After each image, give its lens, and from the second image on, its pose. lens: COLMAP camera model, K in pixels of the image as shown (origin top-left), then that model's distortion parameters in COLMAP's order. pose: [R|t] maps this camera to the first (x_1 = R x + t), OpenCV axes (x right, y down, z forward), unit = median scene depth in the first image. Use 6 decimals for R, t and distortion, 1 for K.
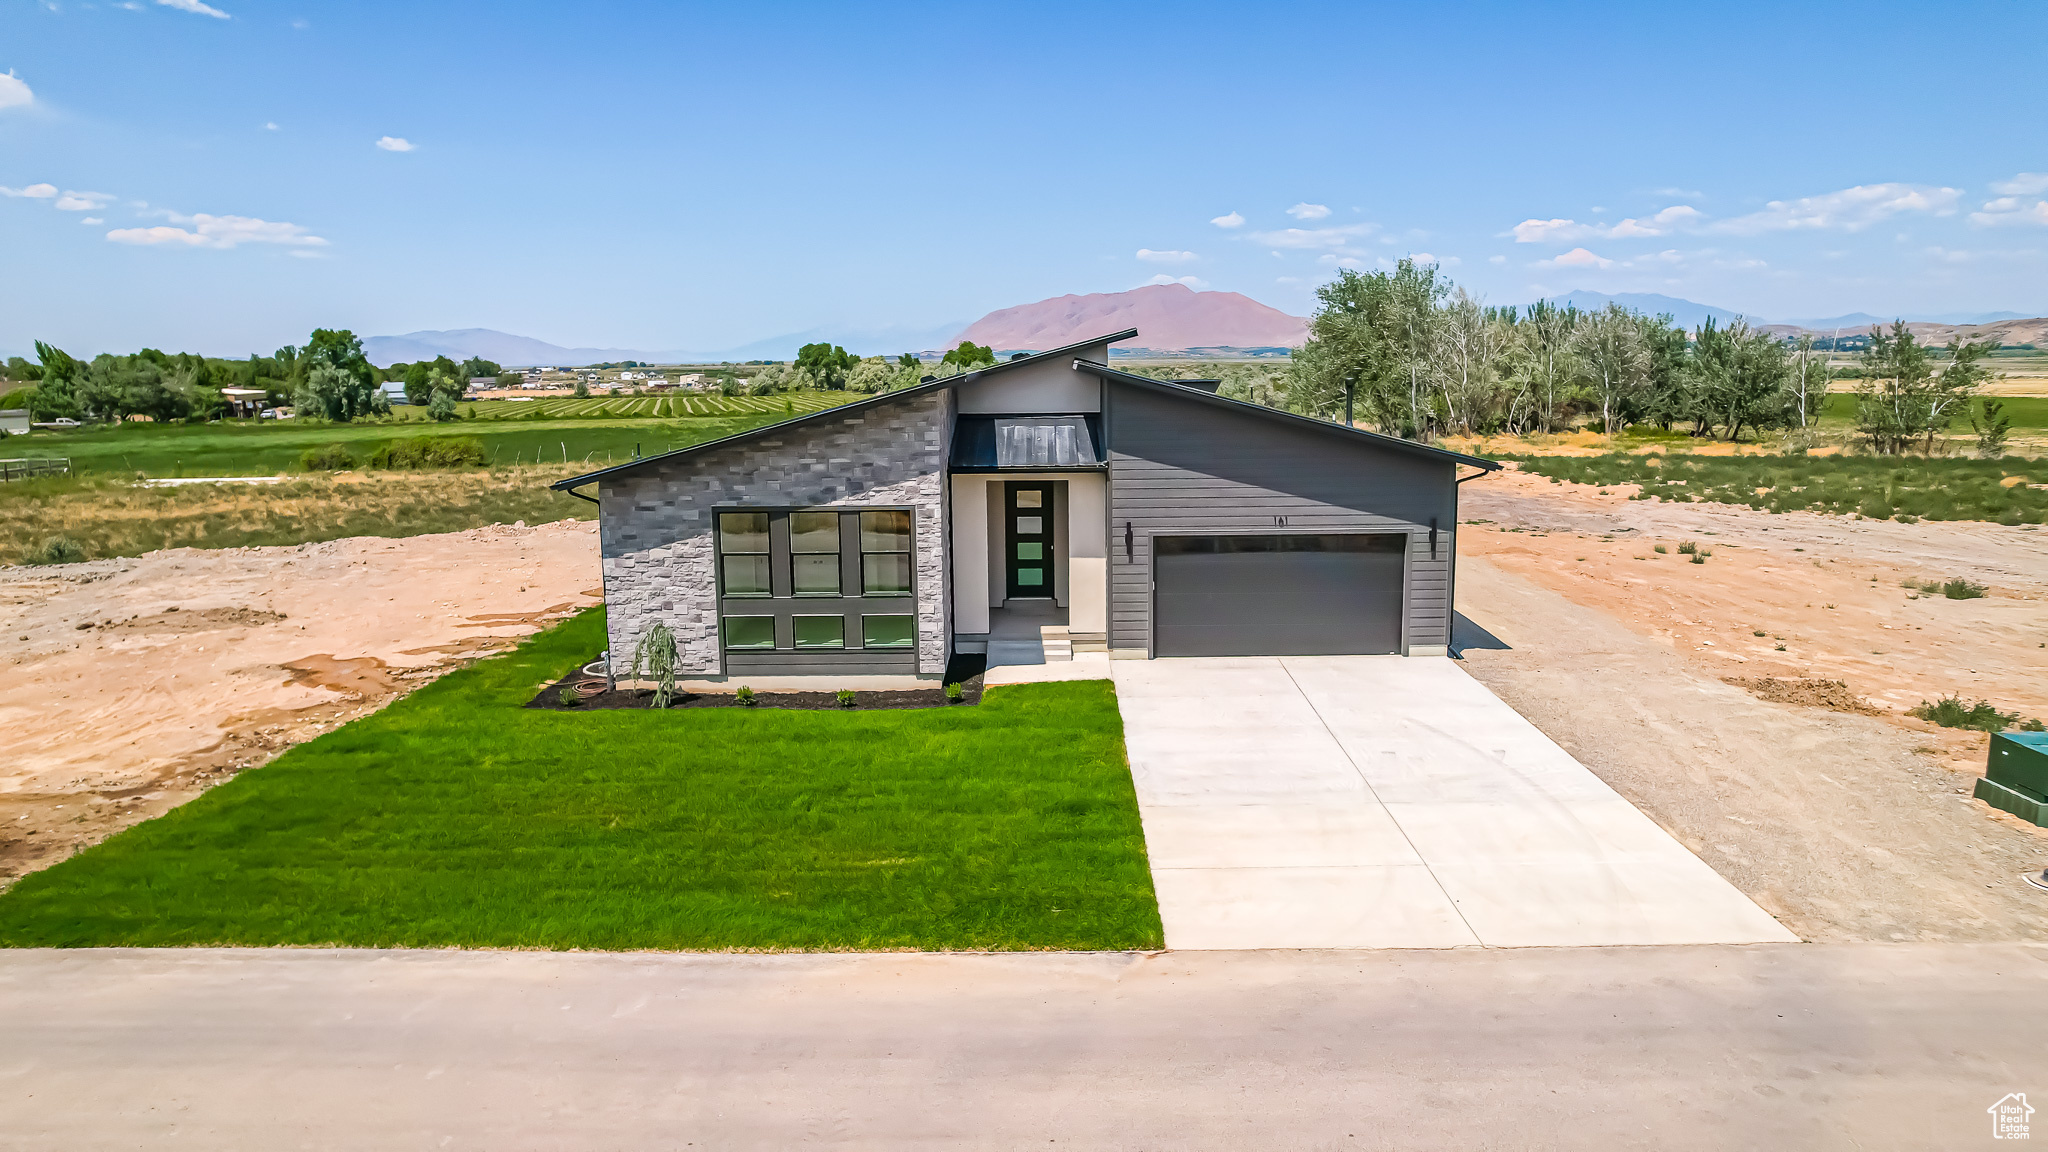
lens RADIAL K [[1312.6, 0, 1027.2], [0, 1312.6, 586.1], [0, 0, 1]] dist [-0.078447, 0.068759]
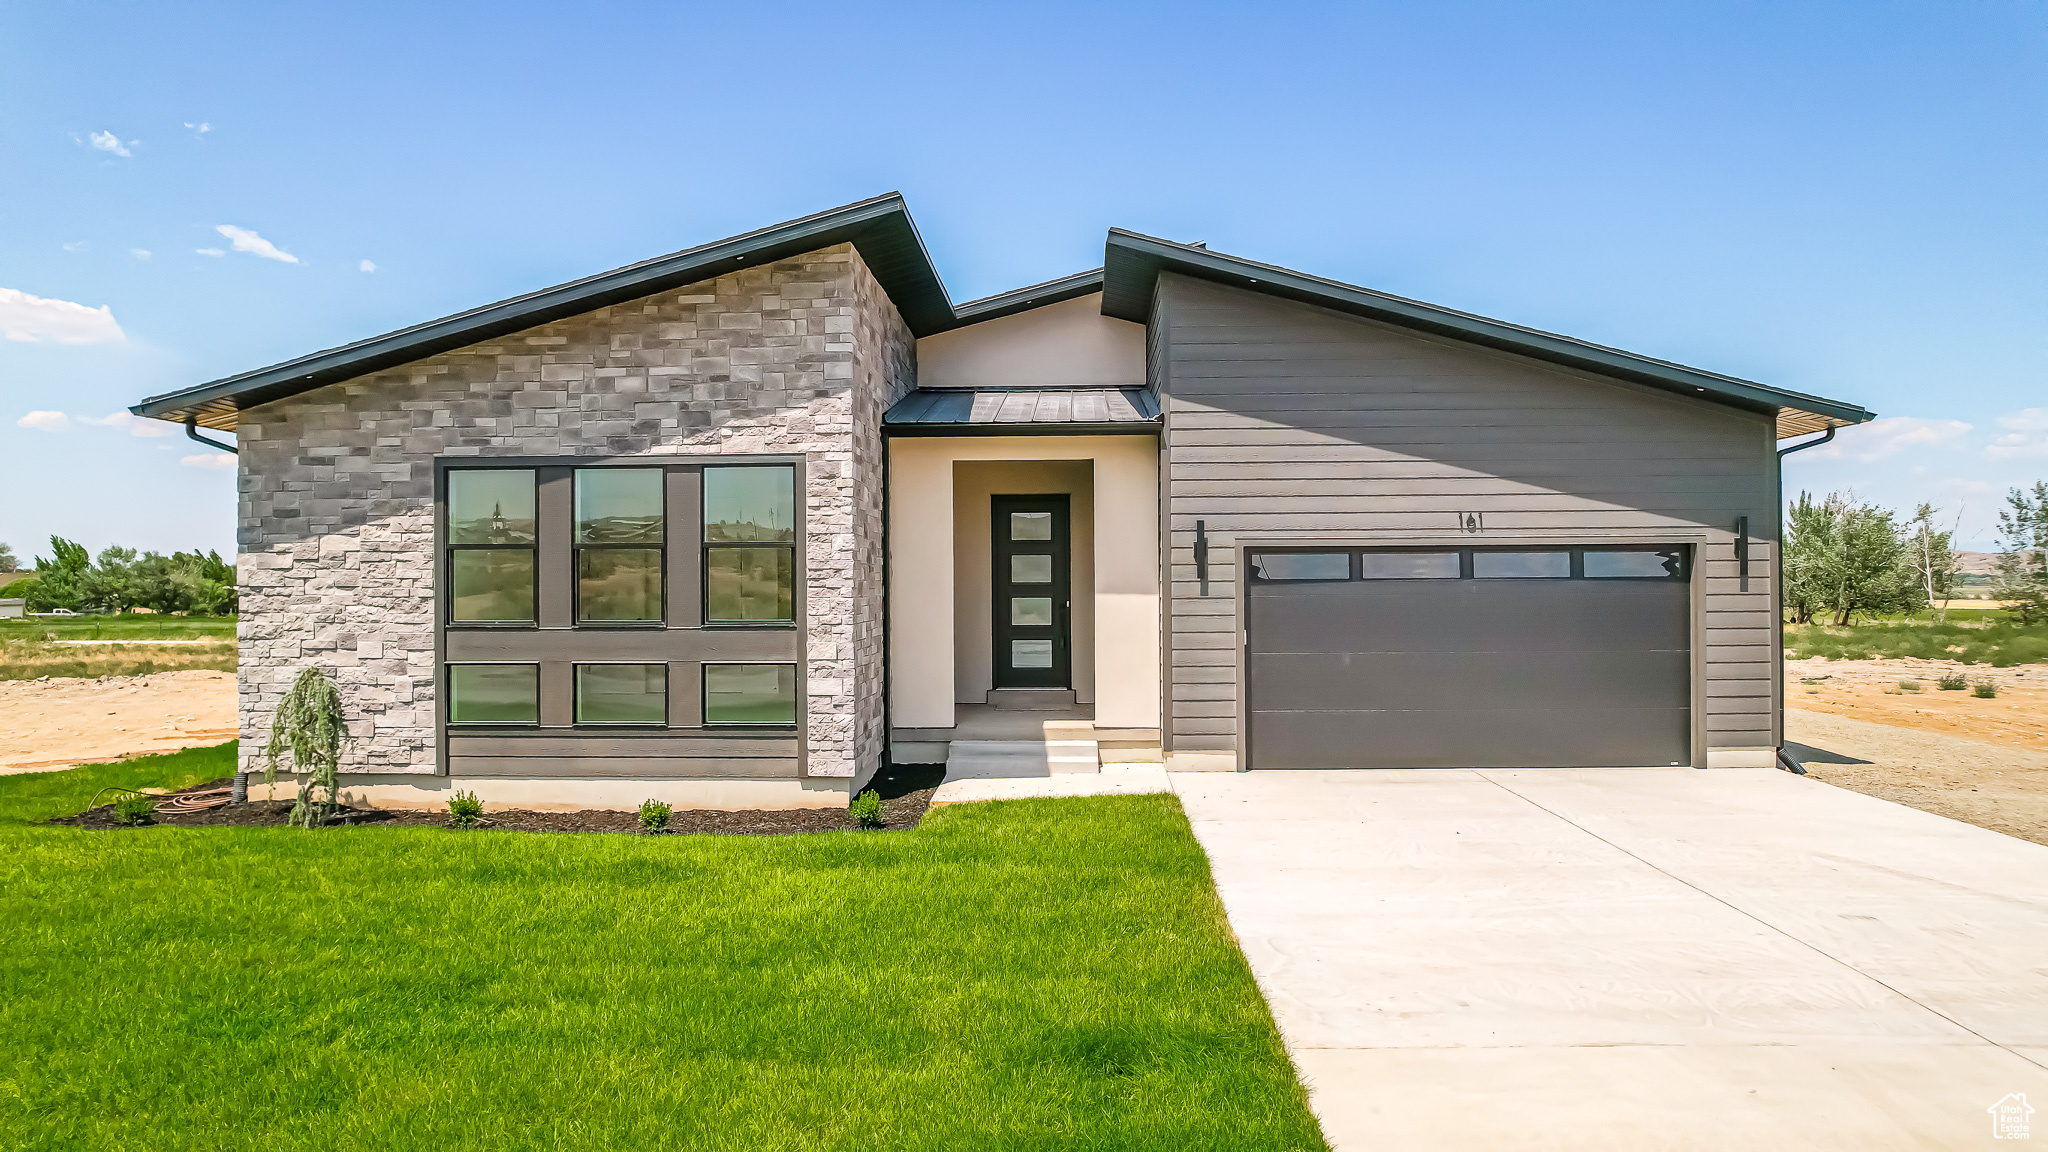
lens RADIAL K [[1312.6, 0, 1027.6], [0, 1312.6, 584.7], [0, 0, 1]] dist [-0.078447, 0.068759]
pose [[0.999676, 0.006511, -0.024627, 0.018718], [-0.010645, 0.985099, -0.171657, 0.080890], [0.023143, 0.171864, 0.984849, 0.481439]]
